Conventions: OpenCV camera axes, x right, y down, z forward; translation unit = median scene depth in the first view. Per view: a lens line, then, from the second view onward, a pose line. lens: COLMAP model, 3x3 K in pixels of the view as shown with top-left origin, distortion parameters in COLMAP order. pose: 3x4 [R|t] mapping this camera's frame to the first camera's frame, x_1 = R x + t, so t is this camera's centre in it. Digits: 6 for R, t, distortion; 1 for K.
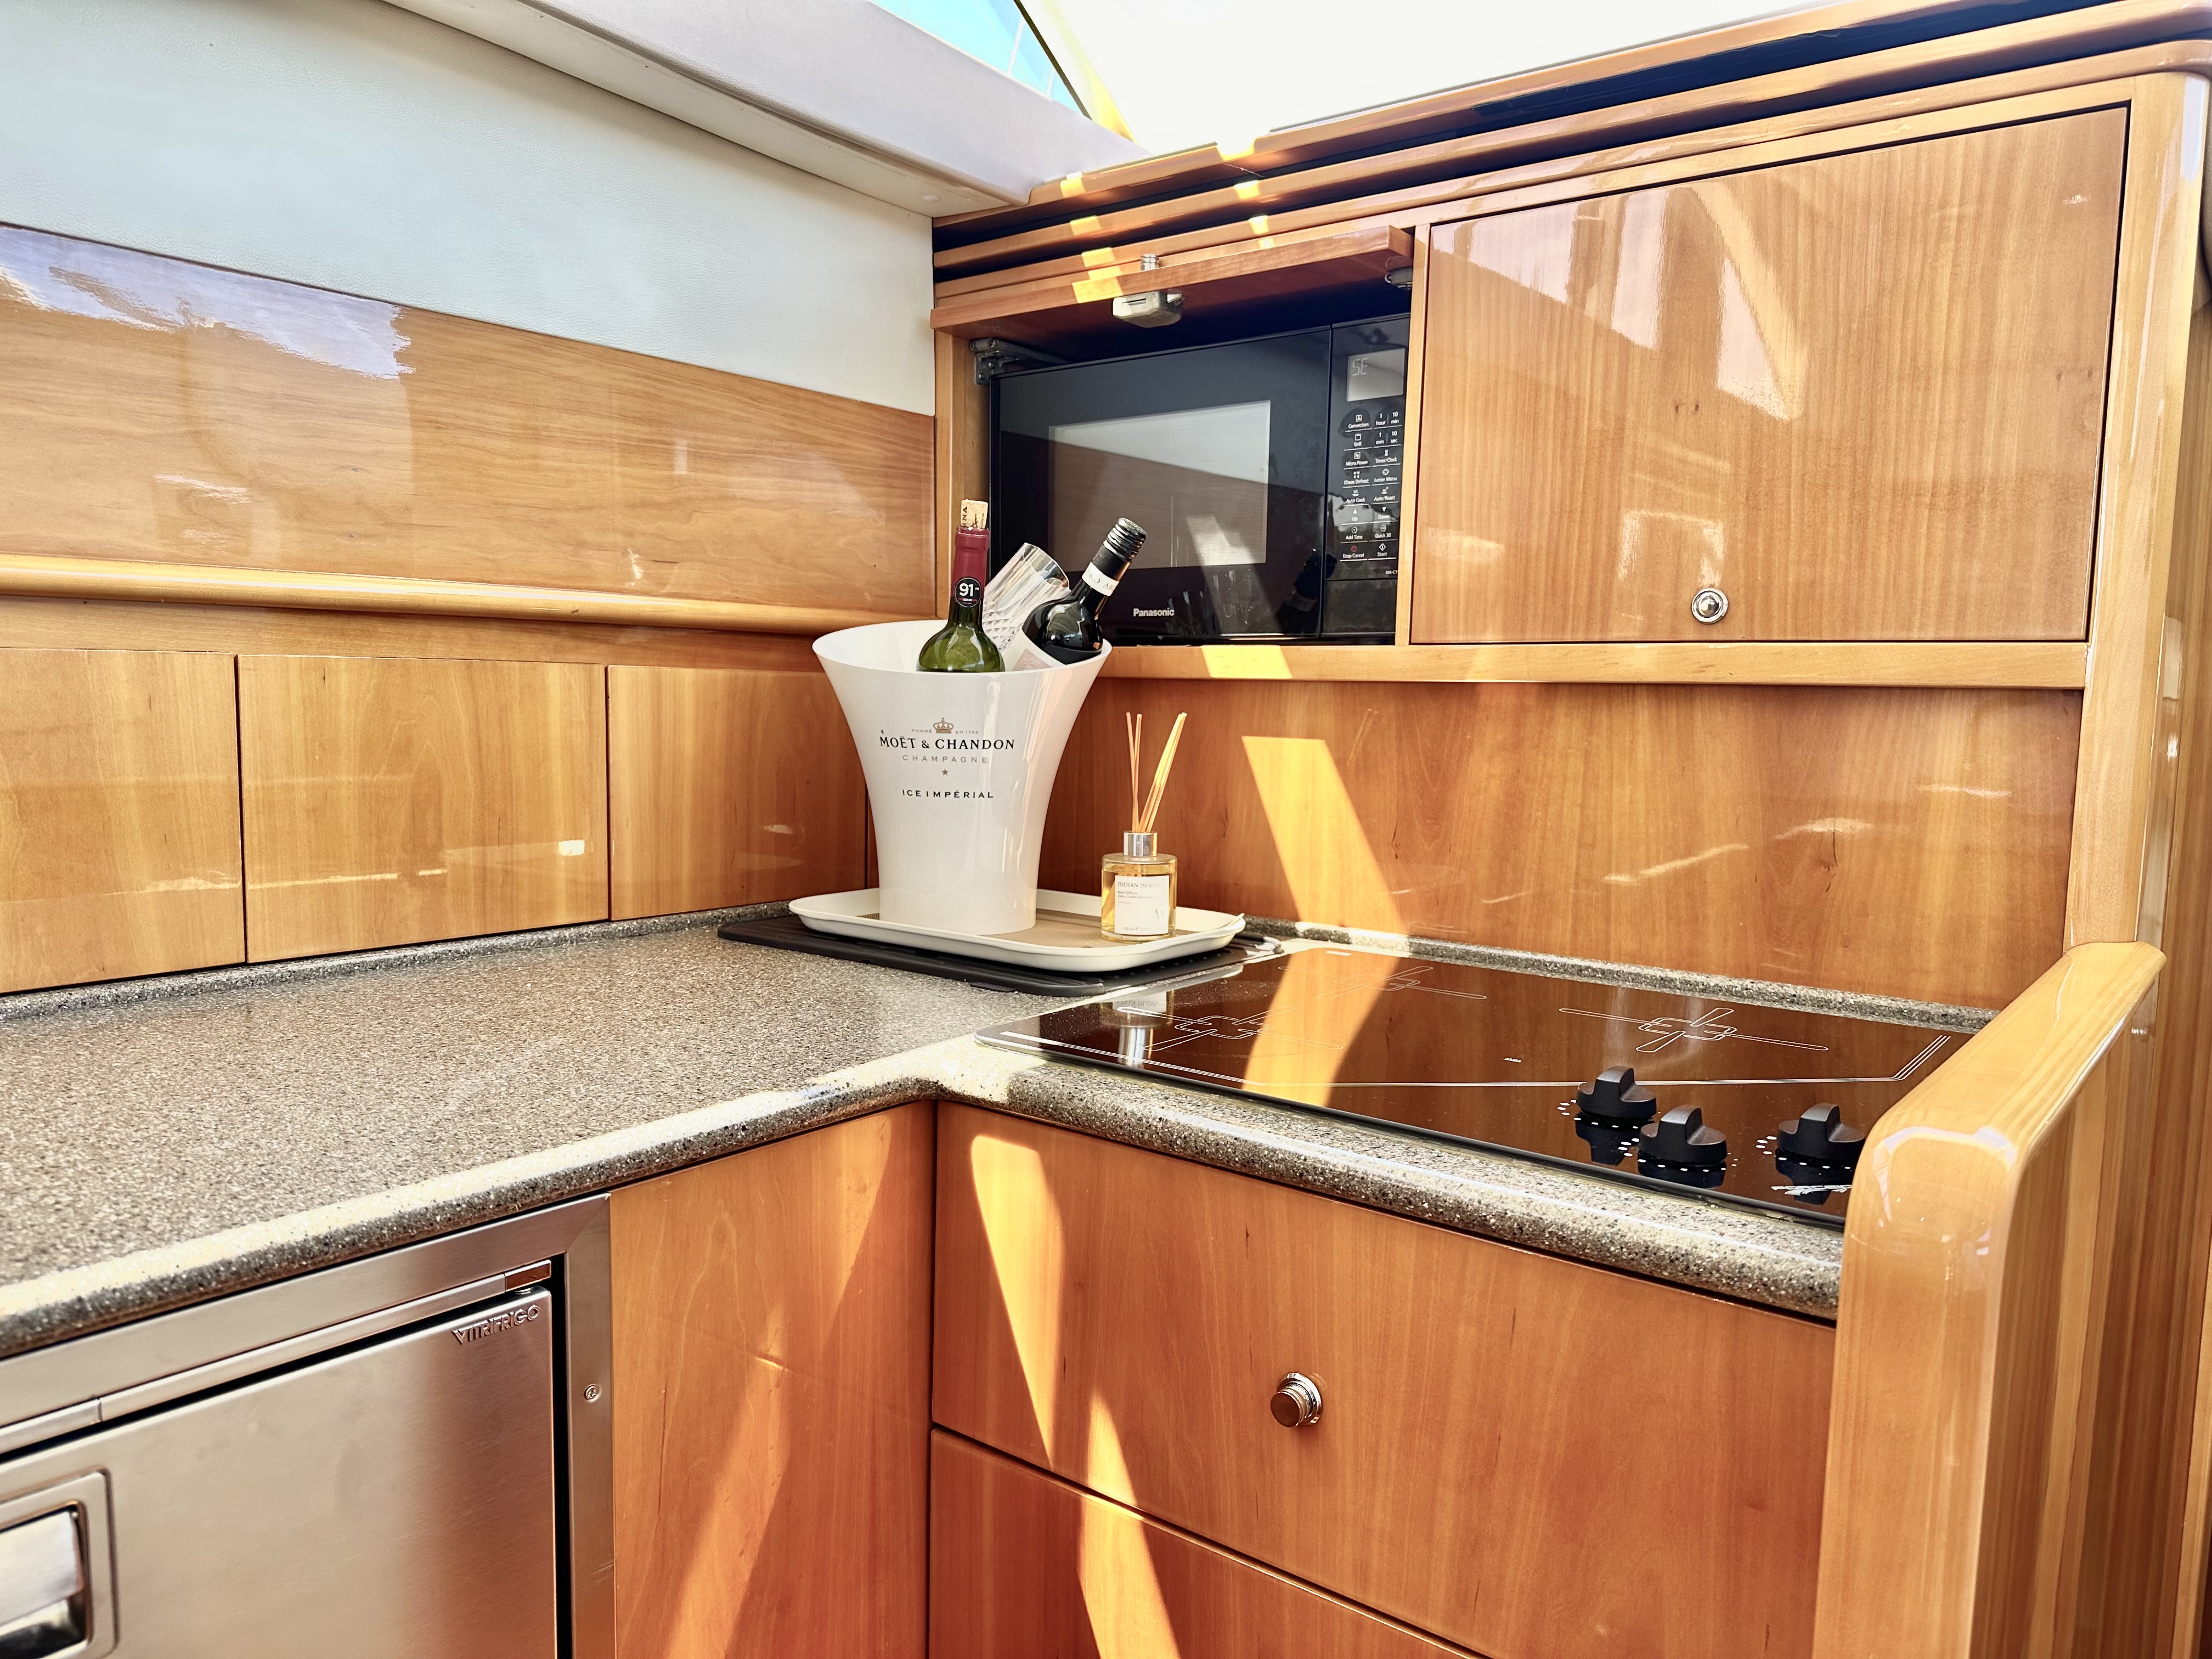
lens RADIAL K [[1562.3, 0, 1111.8], [0, 1562.3, 837.6], [0, 0, 1]] dist [0.113868, -0.187571]
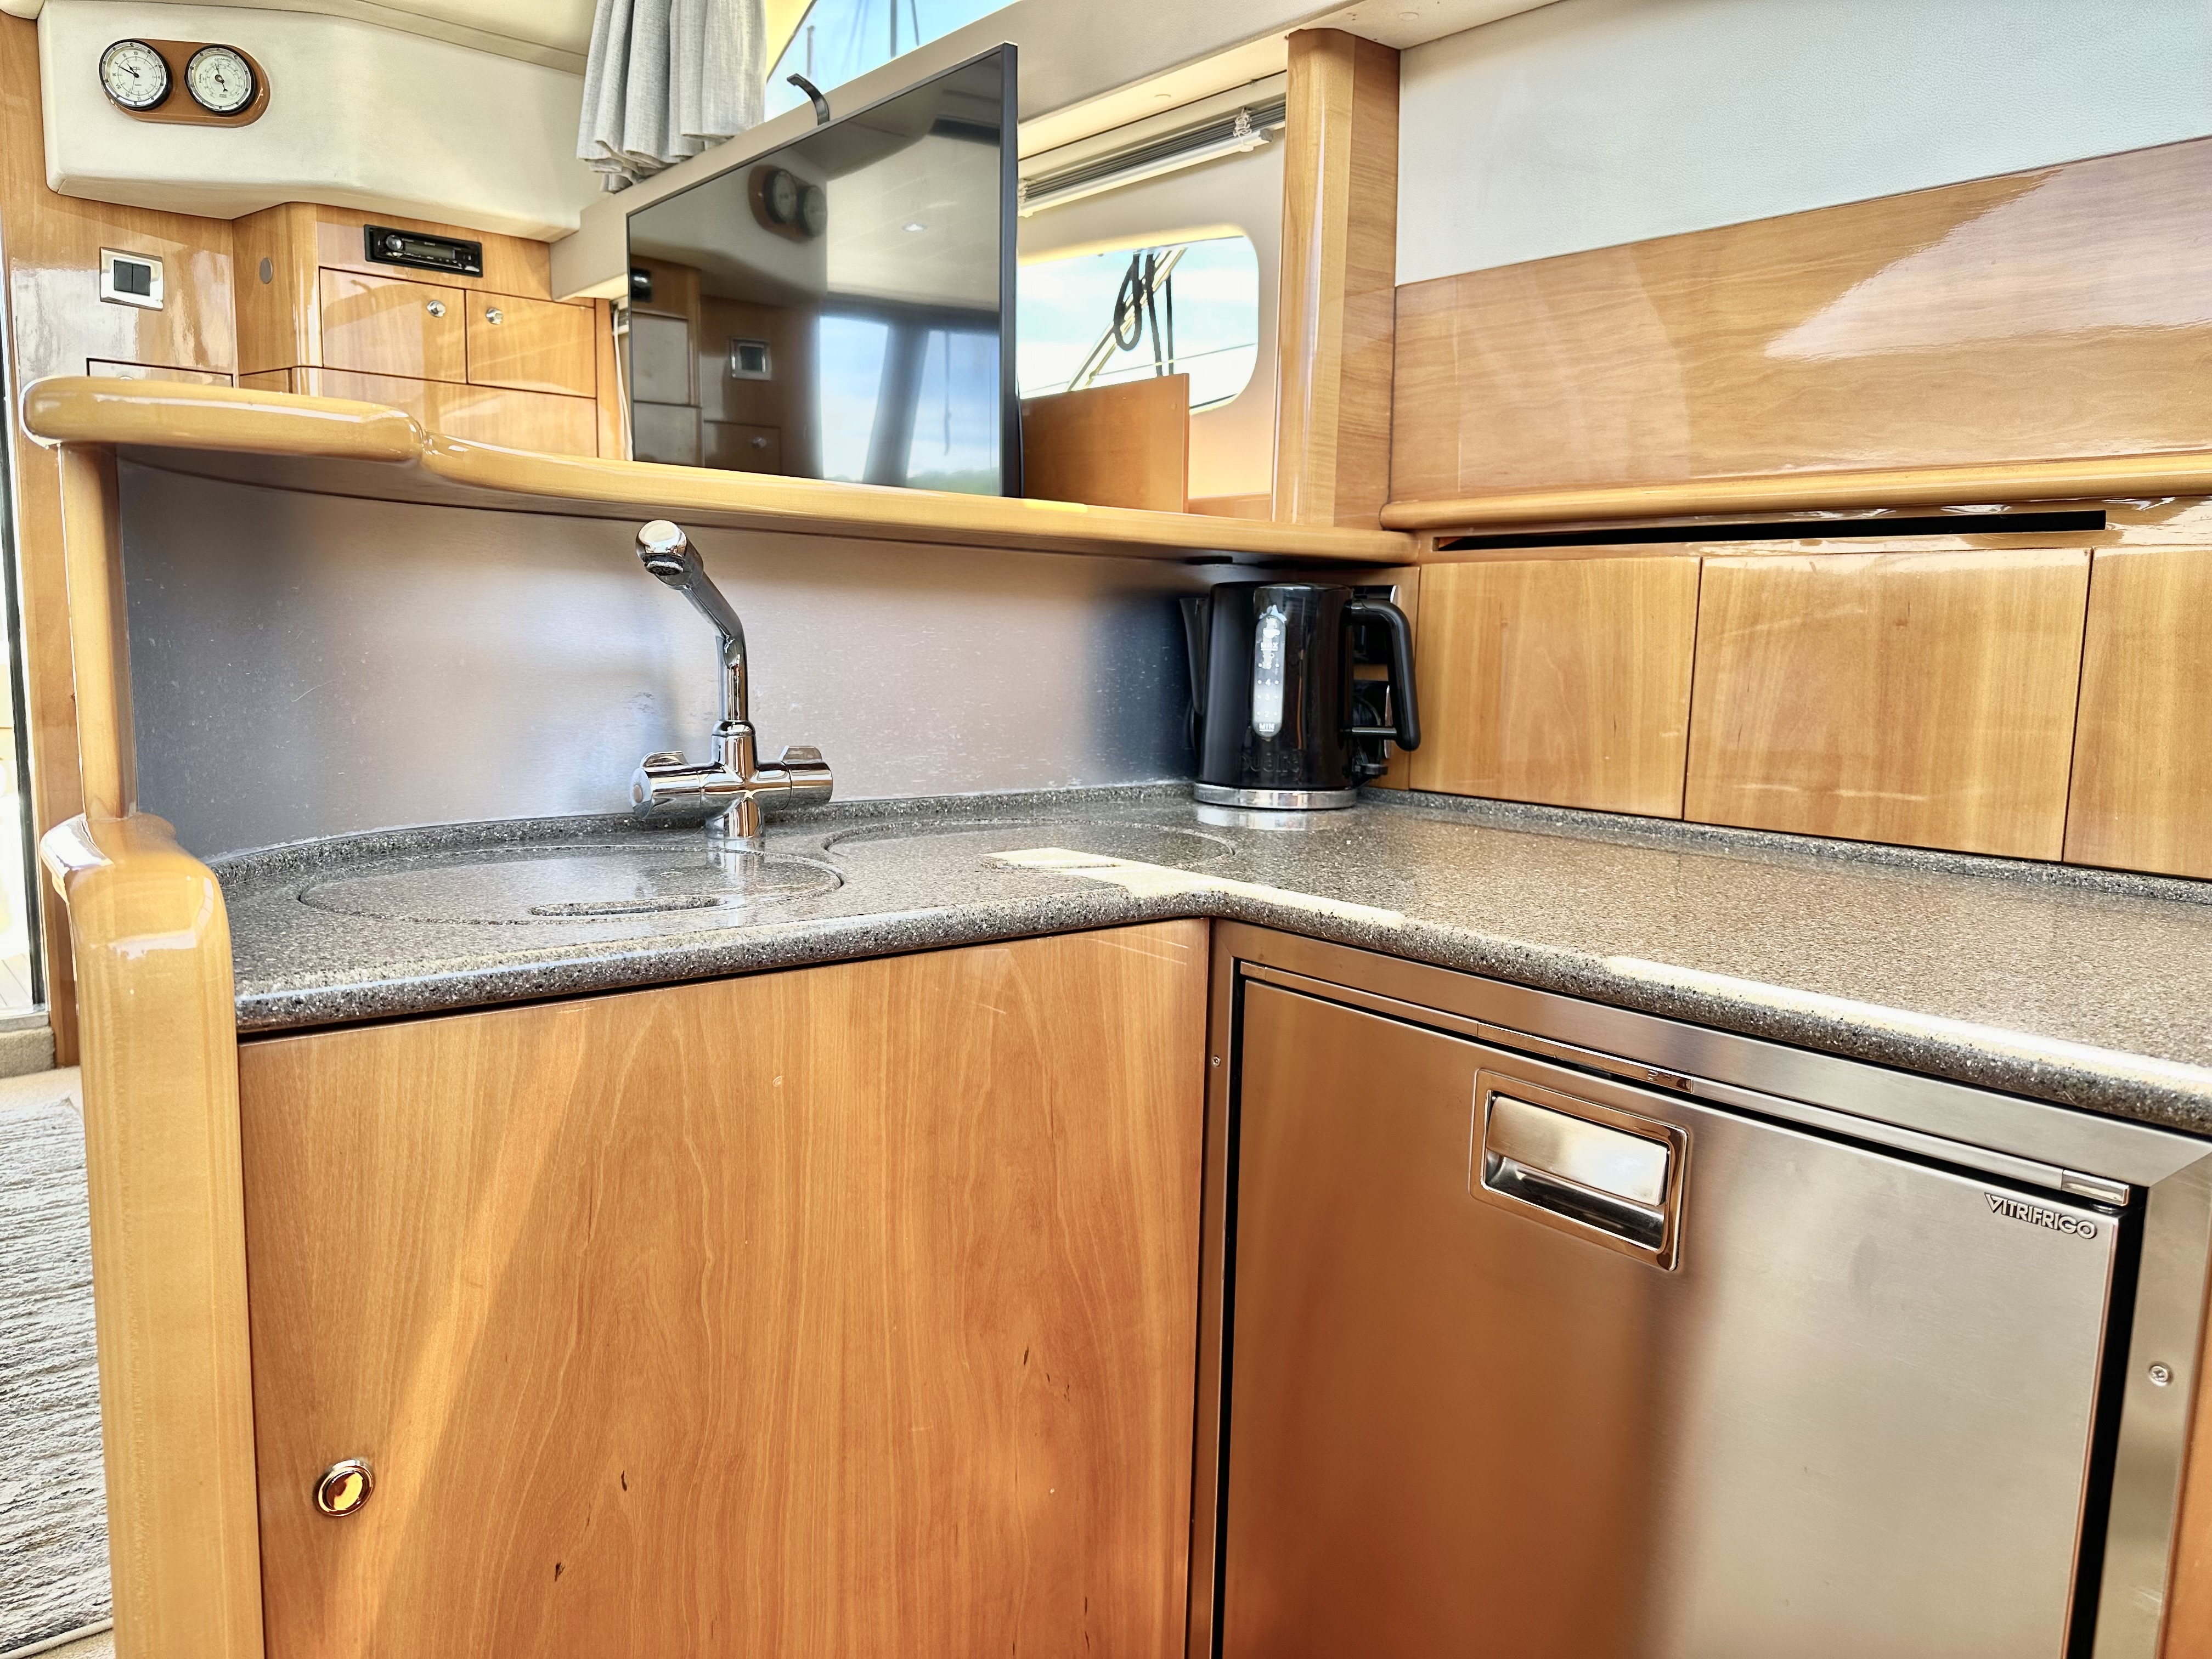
lens RADIAL K [[1562.3, 0, 1111.8], [0, 1562.3, 837.6], [0, 0, 1]] dist [0.113868, -0.187571]
pose [[-0.220336, 0.101722, -0.970106, 0.334969], [-0.127909, 0.982946, 0.132120, 0.023125], [0.967001, 0.153196, -0.203567, 0.361588]]
